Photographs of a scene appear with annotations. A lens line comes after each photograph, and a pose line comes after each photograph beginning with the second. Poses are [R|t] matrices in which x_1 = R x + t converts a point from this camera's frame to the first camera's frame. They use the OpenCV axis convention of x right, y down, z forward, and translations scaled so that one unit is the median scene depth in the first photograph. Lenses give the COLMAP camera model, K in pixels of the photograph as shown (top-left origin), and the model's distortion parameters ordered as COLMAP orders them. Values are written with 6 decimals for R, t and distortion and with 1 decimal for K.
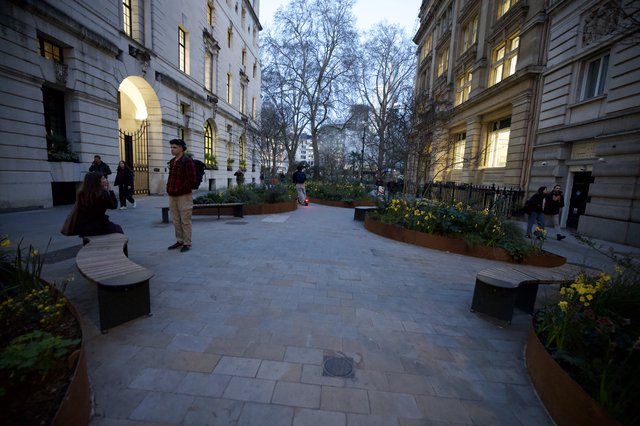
lens RADIAL K [[276.6, 0, 321.9], [0, 276.6, 214.3], [0, 0, 1]] dist [-0.040812, 0.013757]
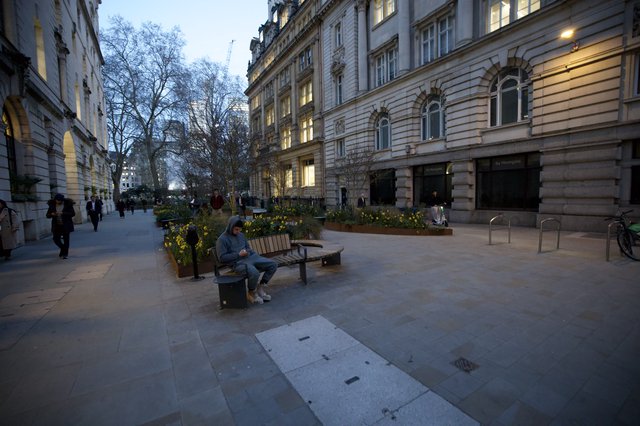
lens RADIAL K [[276.6, 0, 321.9], [0, 276.6, 214.3], [0, 0, 1]] dist [-0.040812, 0.013757]
pose [[0.815728, -0.104808, 0.568862, -0.338201], [0.137862, 0.990334, -0.015227, 0.047599], [-0.561767, 0.090845, 0.822292, -0.501868]]
